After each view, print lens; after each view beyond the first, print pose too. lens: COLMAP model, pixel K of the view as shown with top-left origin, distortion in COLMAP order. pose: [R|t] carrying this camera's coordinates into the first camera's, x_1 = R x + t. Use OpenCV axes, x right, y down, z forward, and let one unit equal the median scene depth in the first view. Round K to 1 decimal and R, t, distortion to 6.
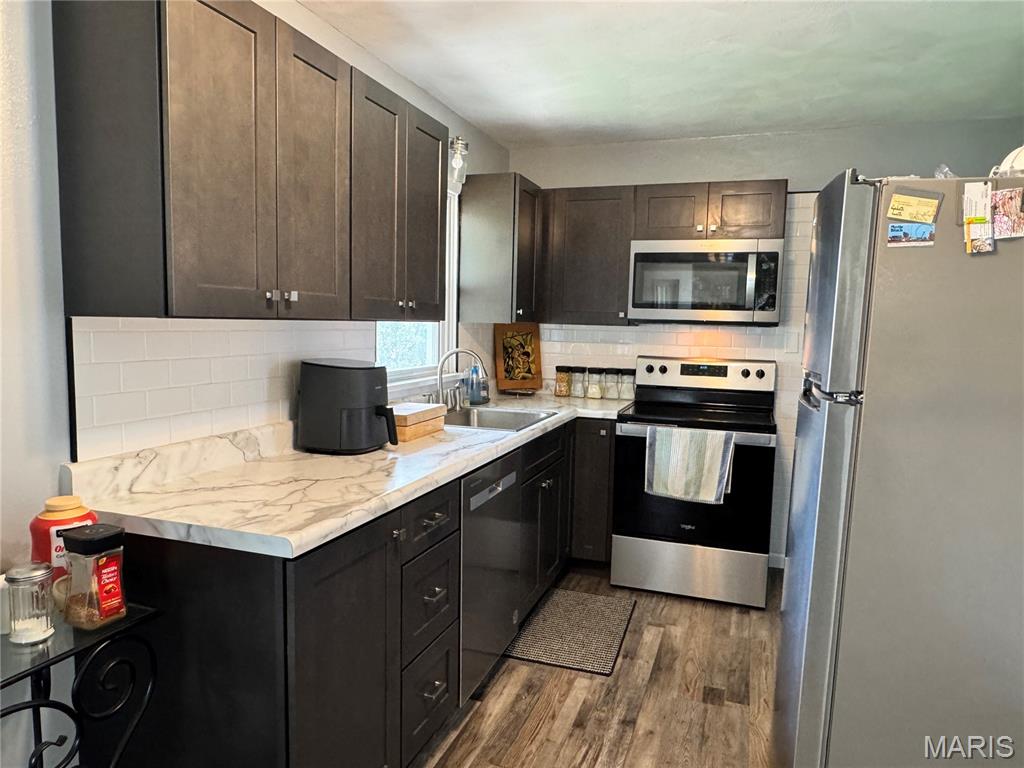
lens RADIAL K [[698.0, 0, 512.0], [0, 698.0, 384.0], [0, 0, 1]] dist [0.001038, -0.000481]
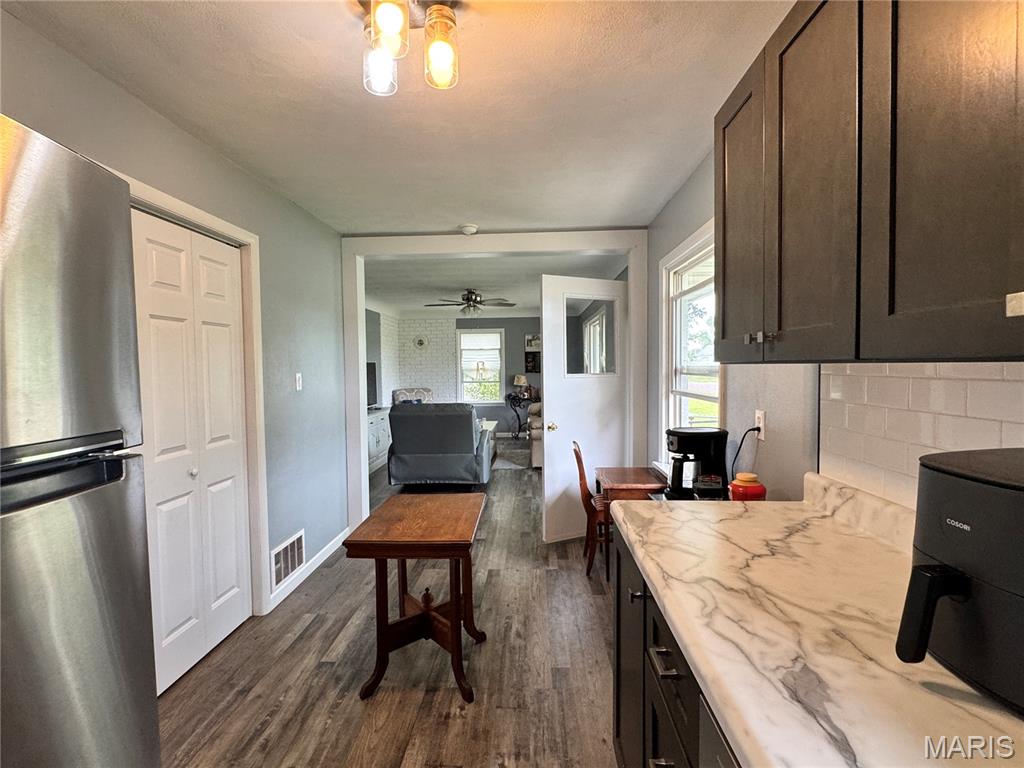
lens RADIAL K [[502.7, 0, 512.0], [0, 502.7, 384.0], [0, 0, 1]] dist [-0.000221, -0.000028]
pose [[-0.957100, 0.004108, -0.289729, 0.099022], [-0.030585, 0.992881, 0.115115, -0.071606], [0.288140, 0.119038, -0.950161, 0.834911]]
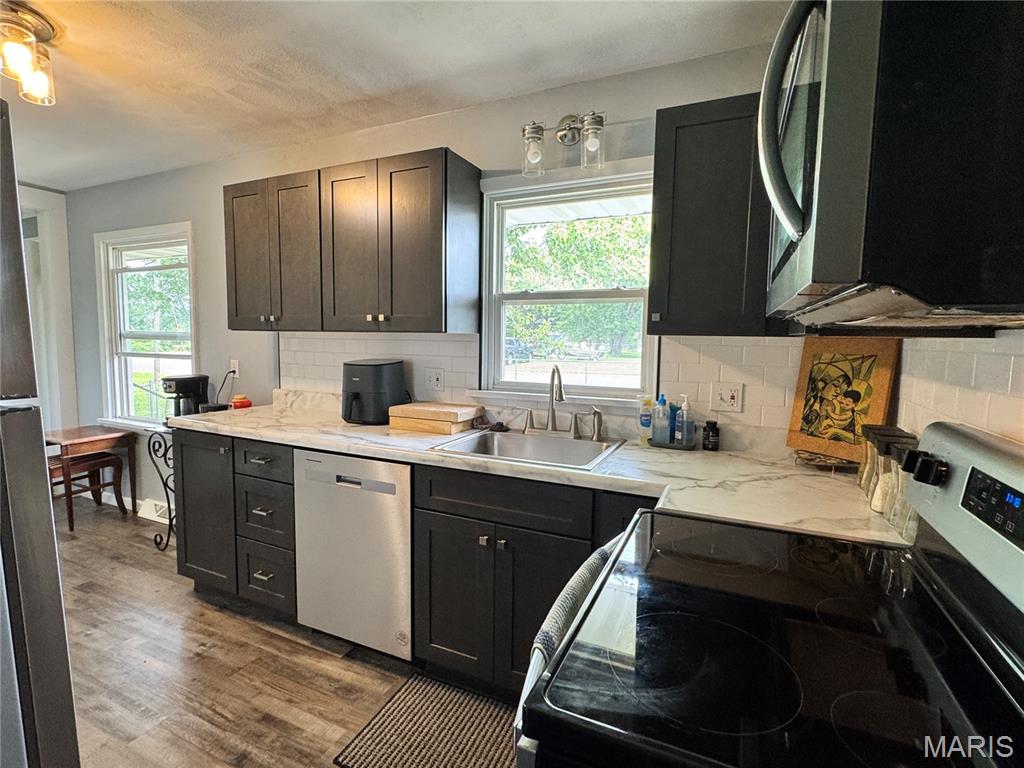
lens RADIAL K [[509.9, 0, 524.3], [0, 509.9, 384.6], [0, 0, 1]] dist [0.000662, 0.000062]
pose [[-0.106770, 0.068456, -0.991924, 0.554072], [-0.105196, 0.991250, 0.079733, -0.071204], [0.988703, 0.112859, -0.098634, 1.008415]]
